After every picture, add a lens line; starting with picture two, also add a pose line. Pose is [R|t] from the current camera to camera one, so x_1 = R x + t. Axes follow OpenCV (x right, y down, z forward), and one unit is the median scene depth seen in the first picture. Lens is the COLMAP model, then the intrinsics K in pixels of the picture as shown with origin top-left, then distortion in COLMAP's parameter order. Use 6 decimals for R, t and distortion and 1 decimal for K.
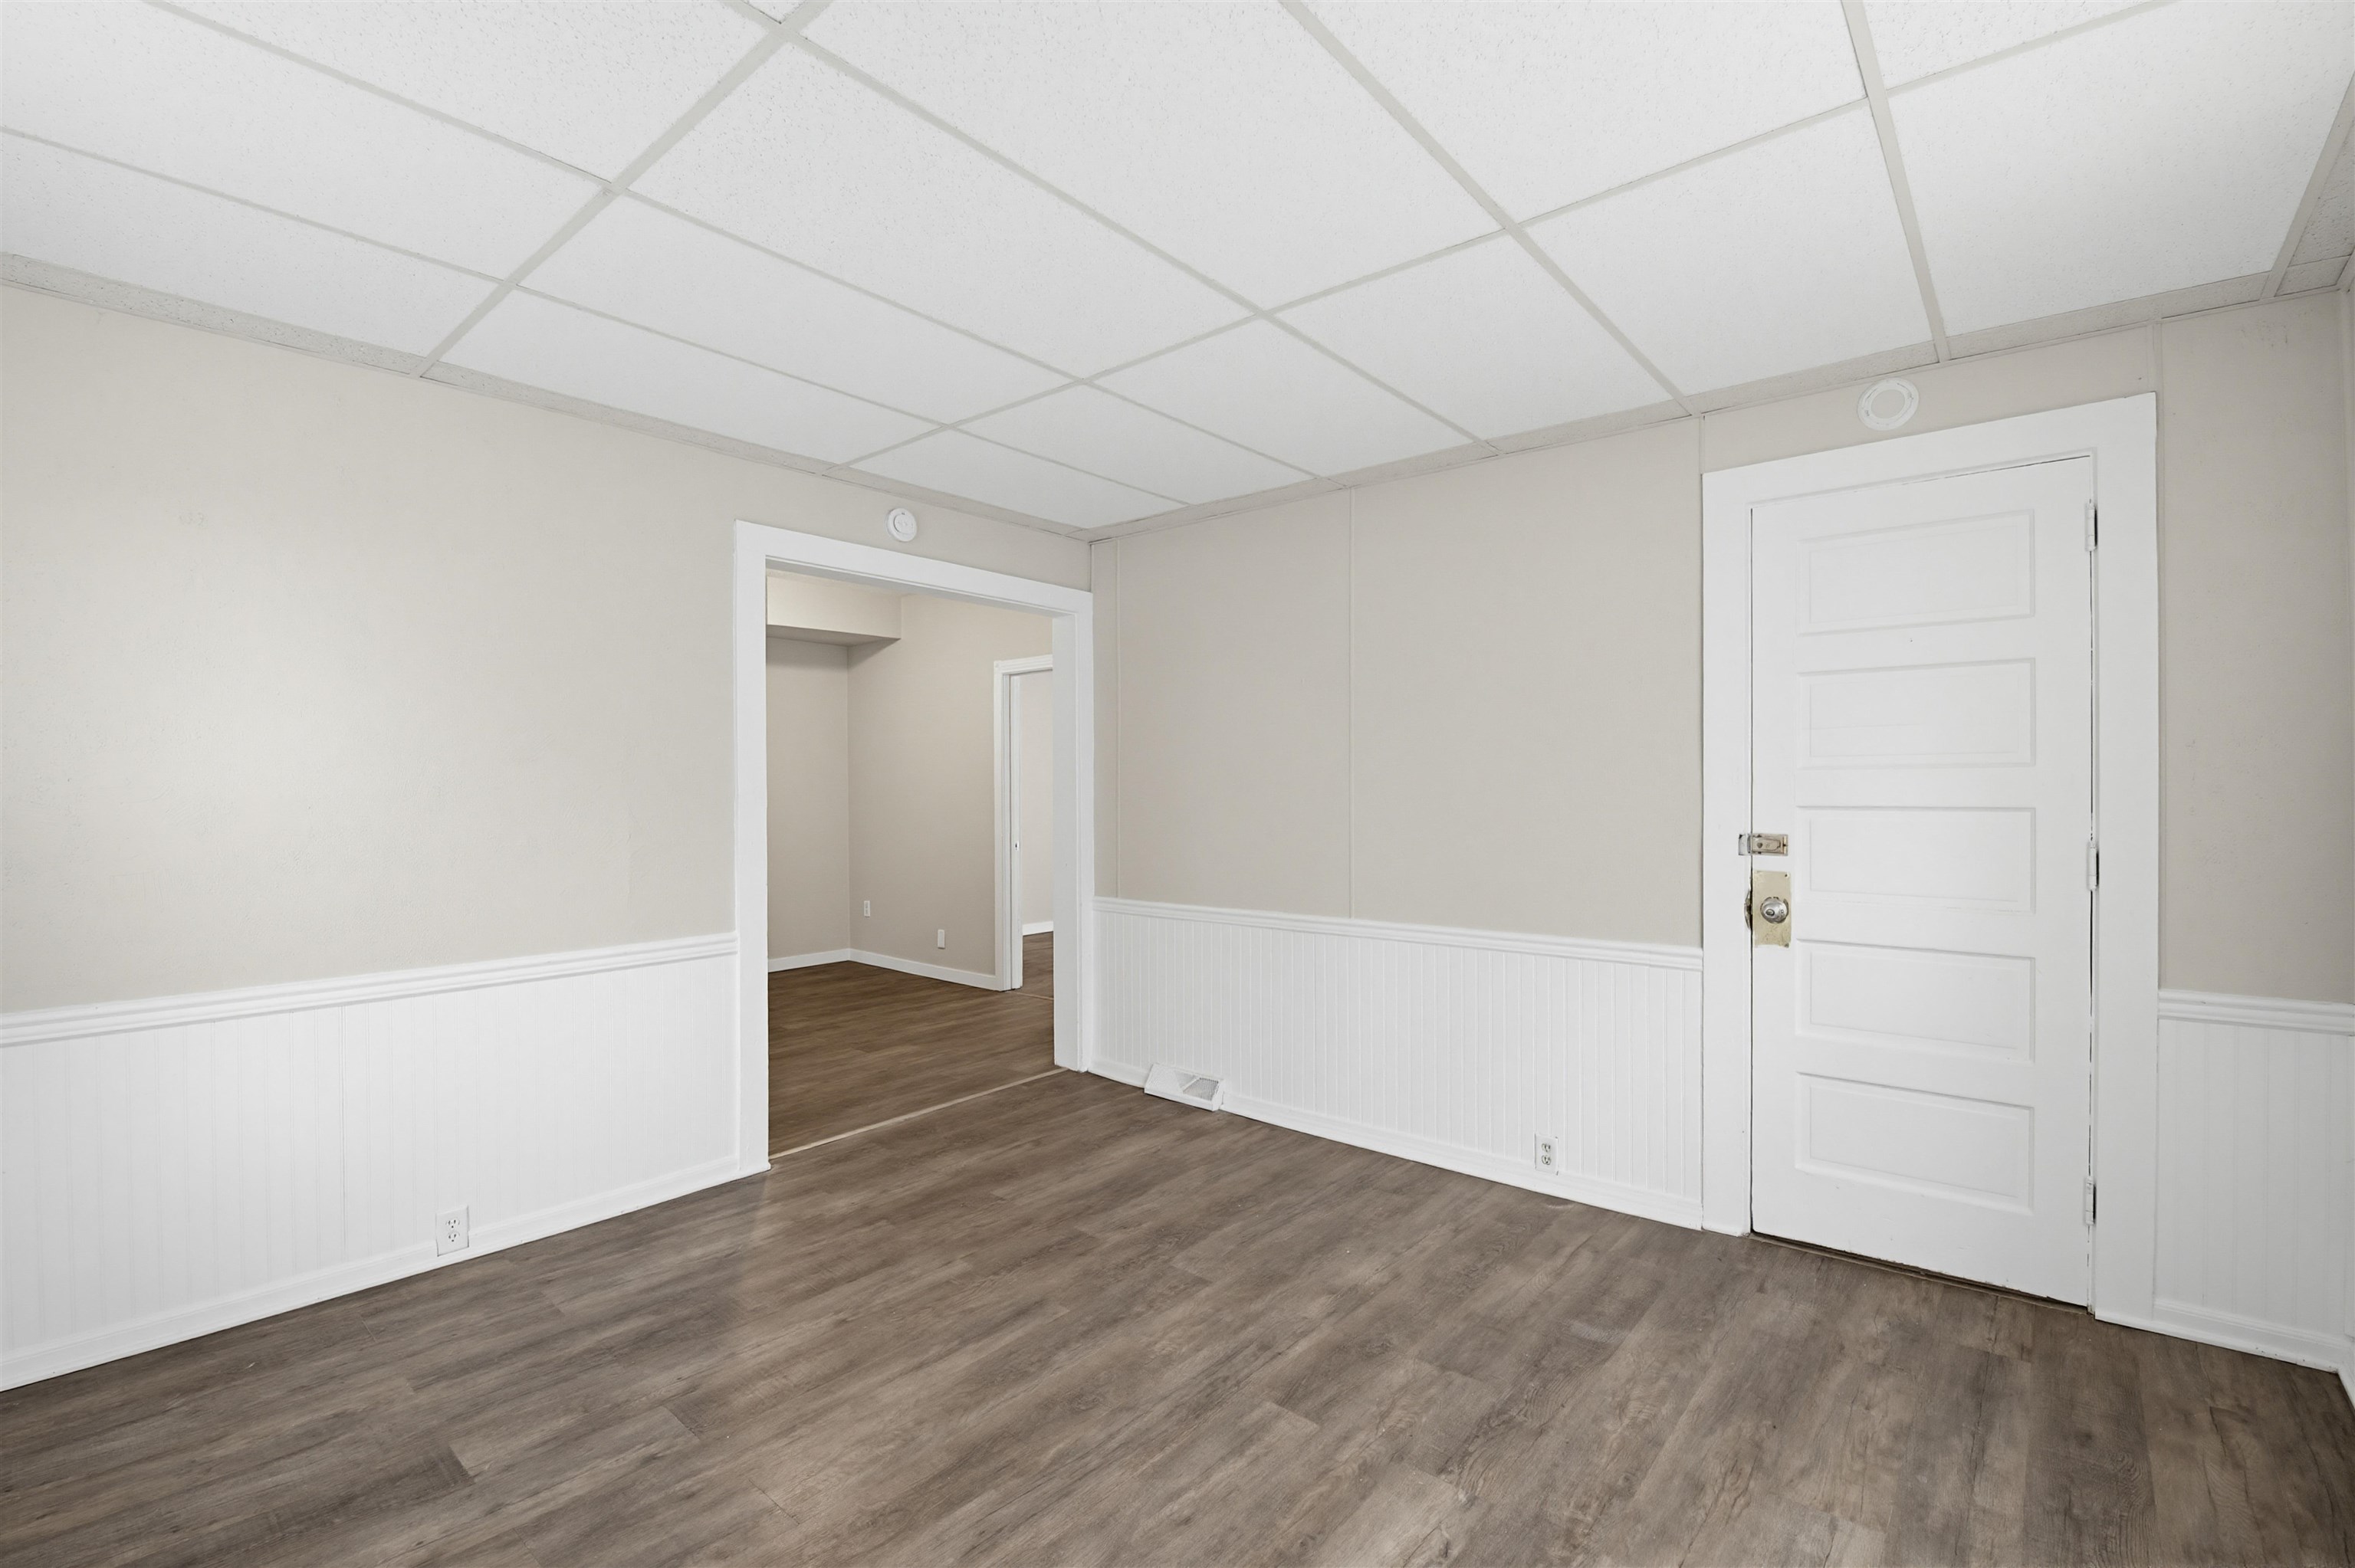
lens RADIAL K [[1028.2, 0, 1165.3], [0, 1028.2, 785.7], [0, 0, 1]] dist [-0.012063, -0.003834]
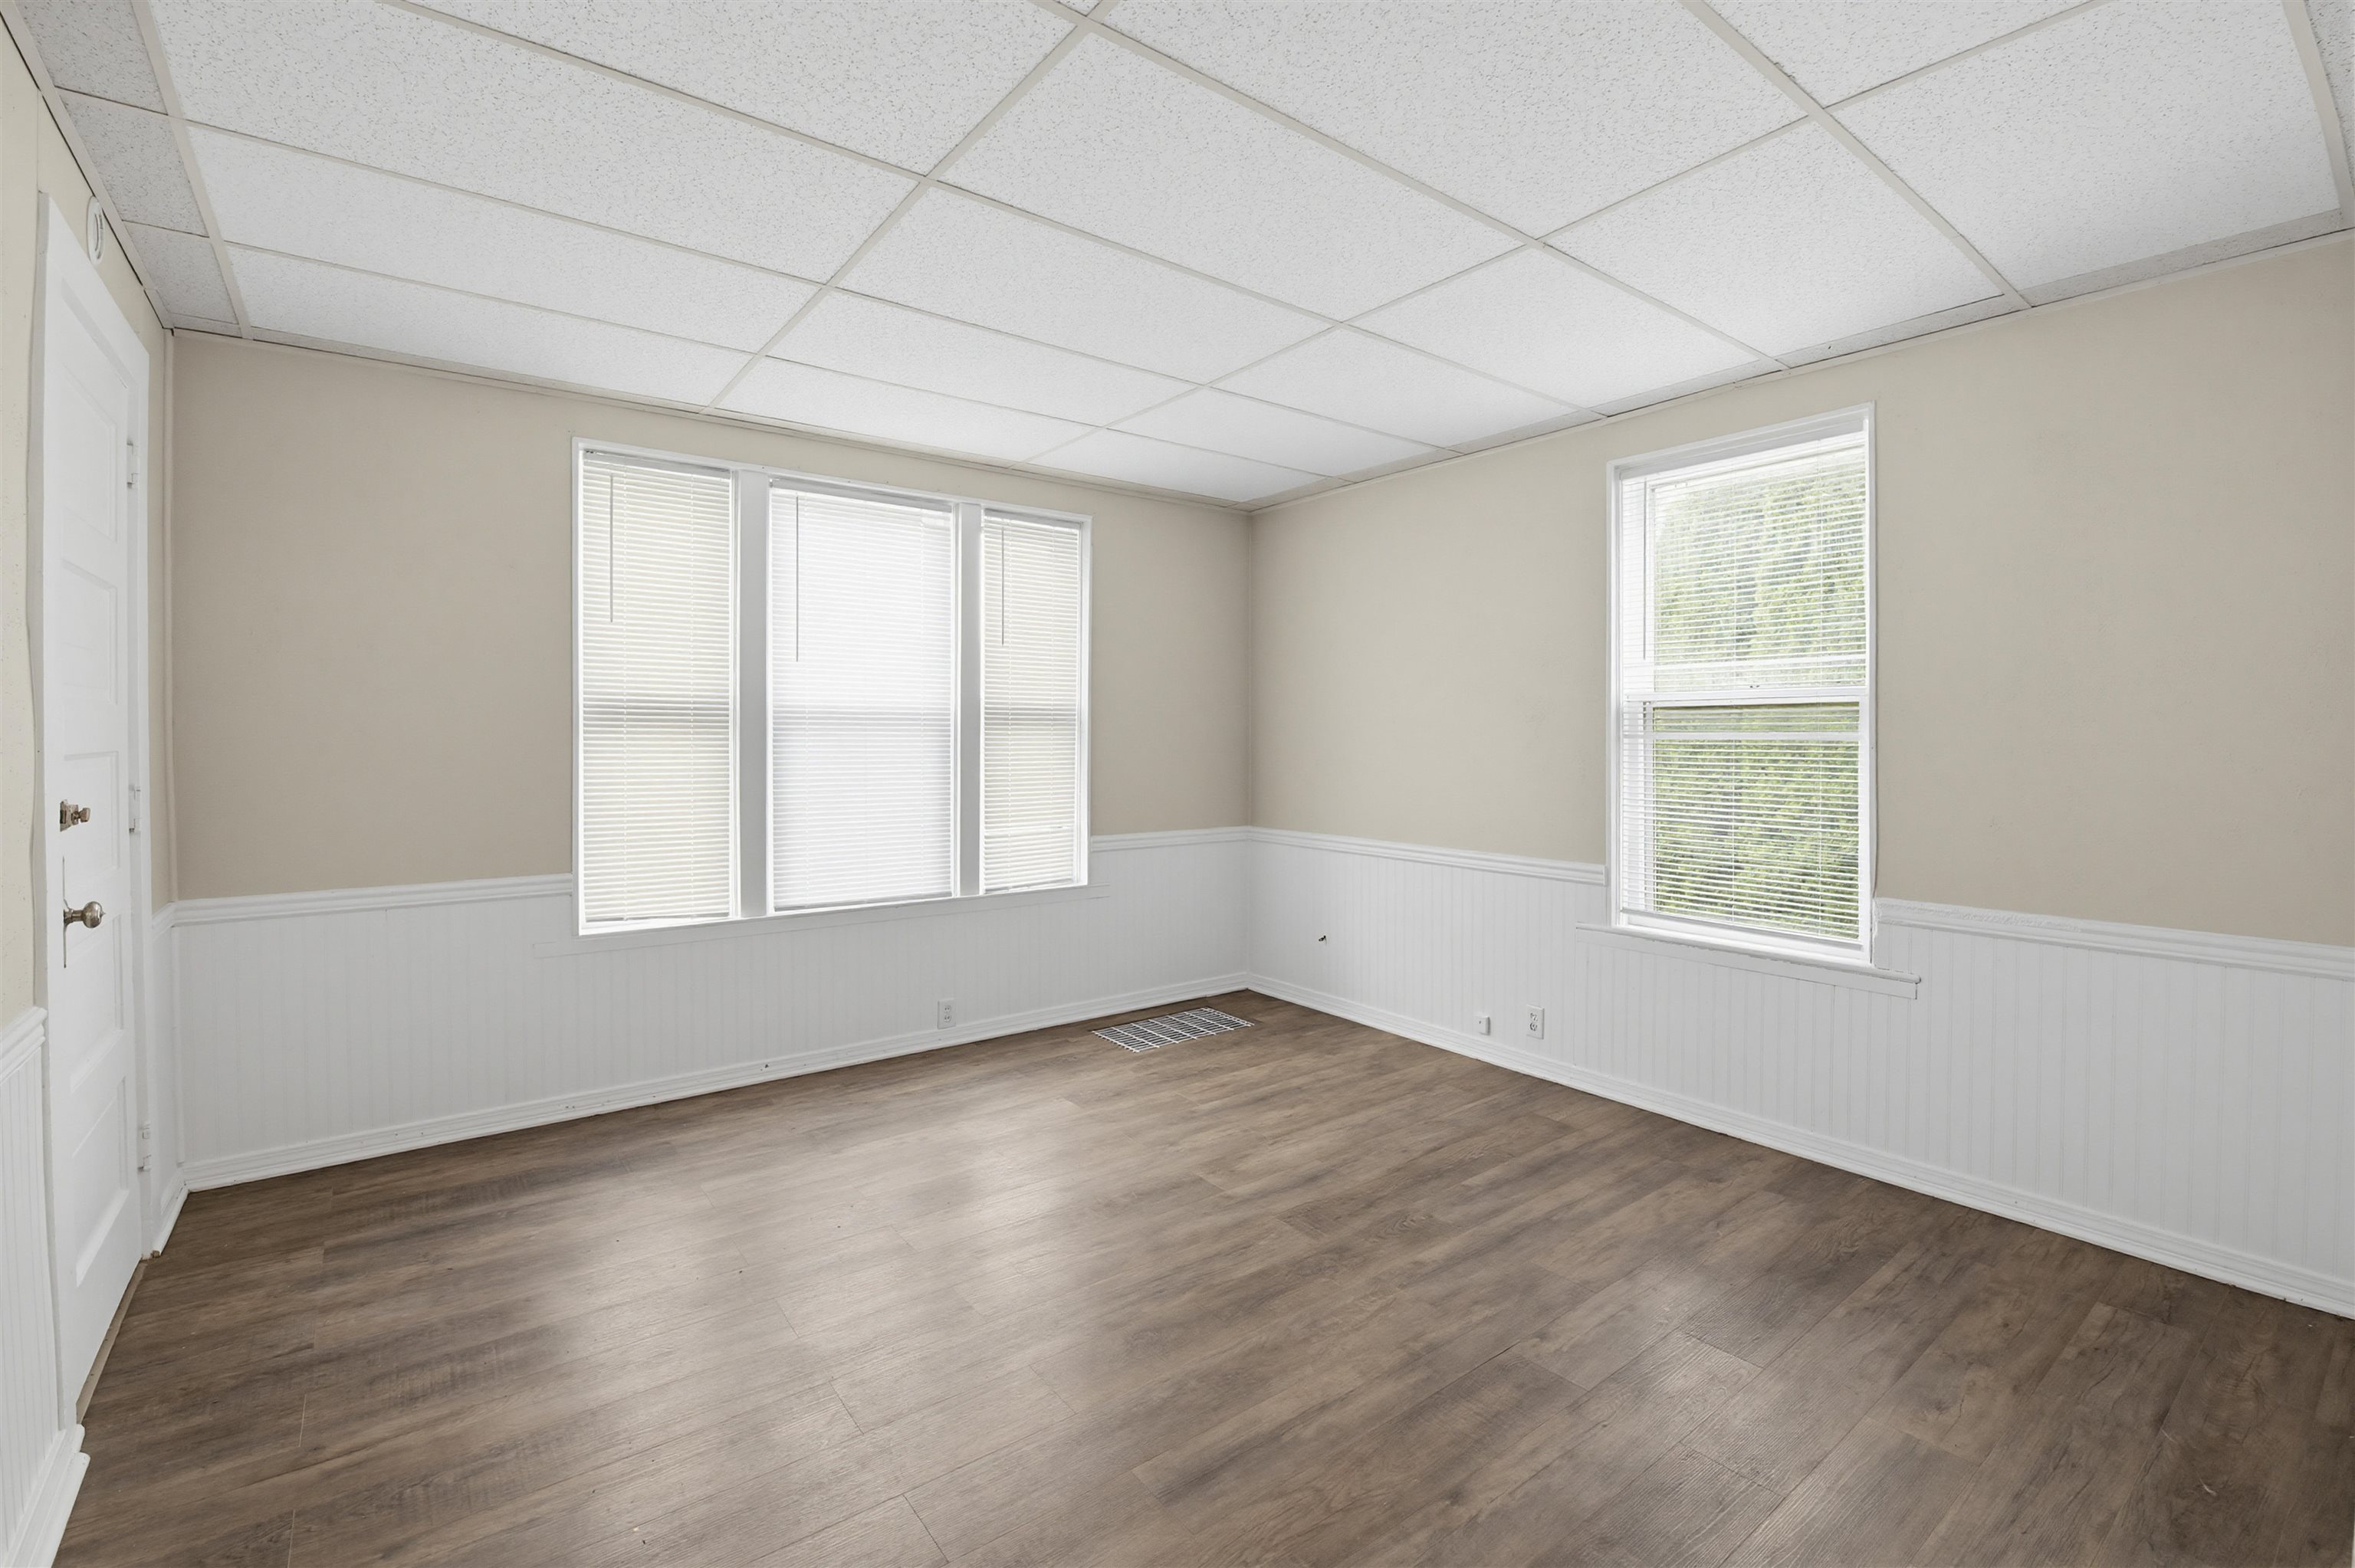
lens RADIAL K [[1028.2, 0, 1150.1], [0, 1028.2, 739.1], [0, 0, 1]] dist [-0.012063, -0.003834]
pose [[-0.974359, 0.000810, 0.224996, -0.253028], [0.001792, 0.999990, 0.004159, 0.005706], [-0.224990, 0.004456, -0.974351, 1.609390]]
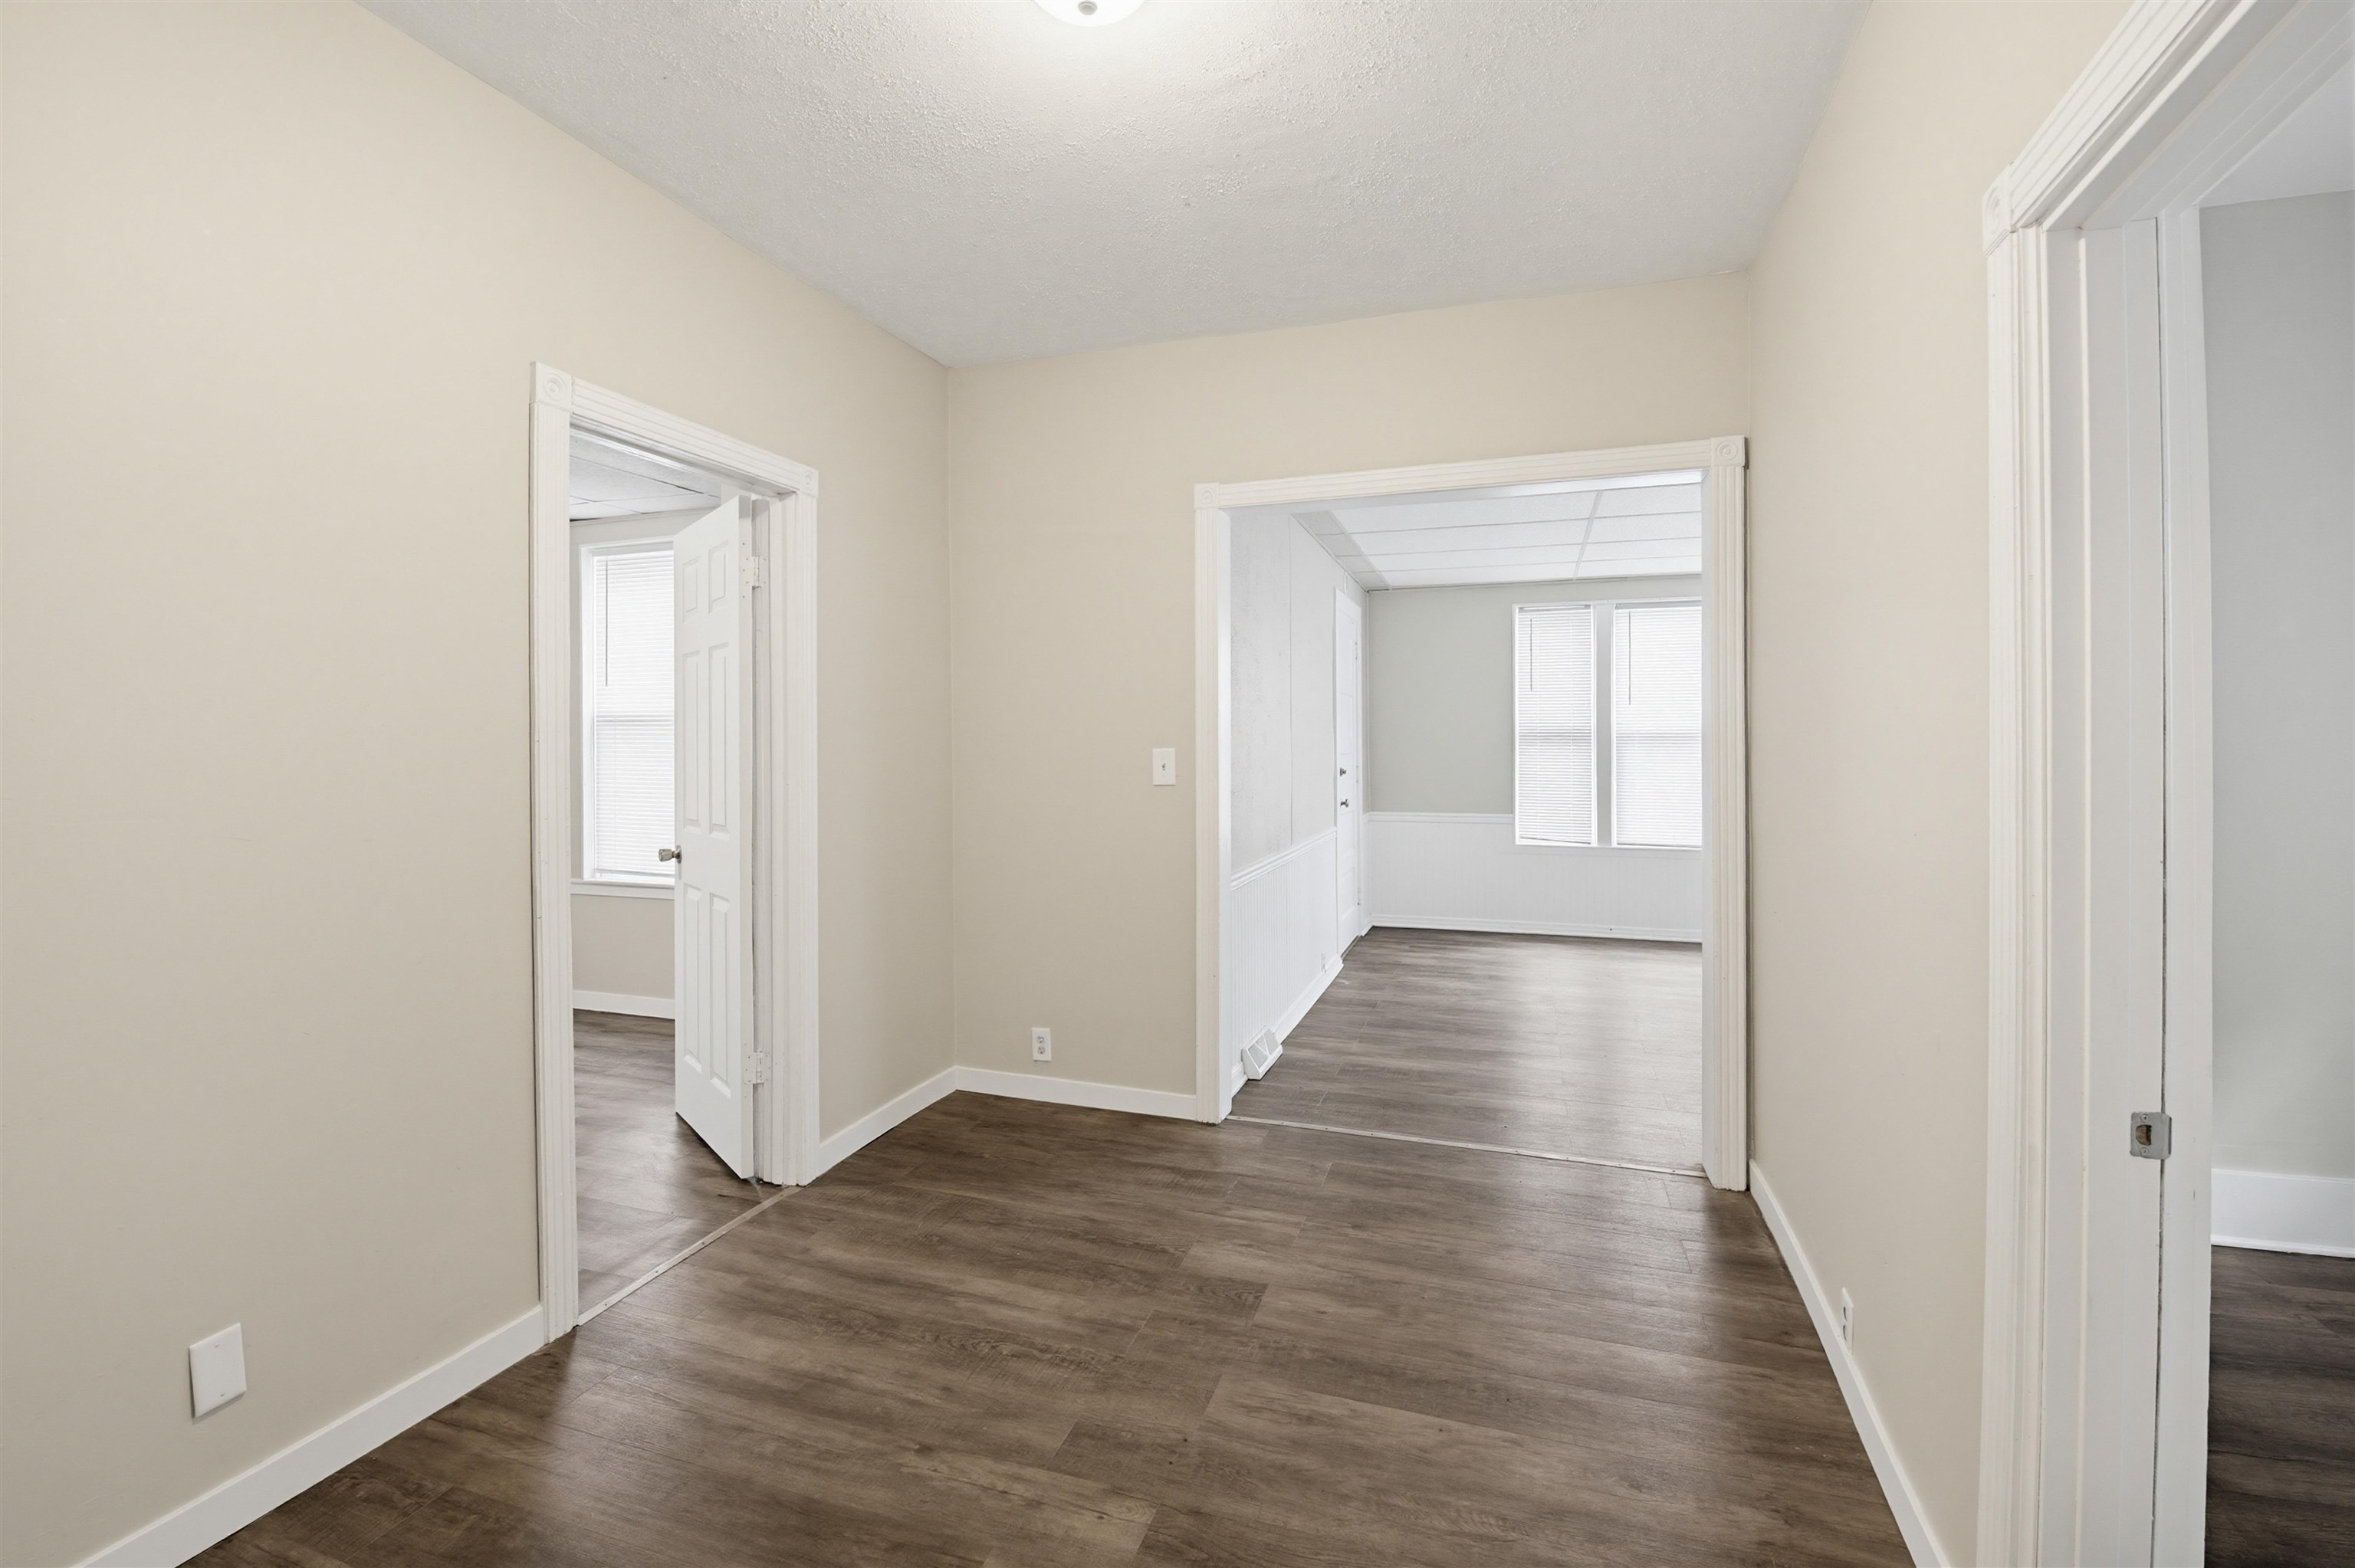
lens RADIAL K [[1028.2, 0, 1182.3], [0, 1028.2, 747.0], [0, 0, 1]] dist [-0.012063, -0.003834]
pose [[-0.377471, 0.003766, 0.926014, -1.355698], [-0.000574, 0.999991, -0.004301, 0.016259], [-0.926021, -0.002155, -0.377466, 2.292802]]
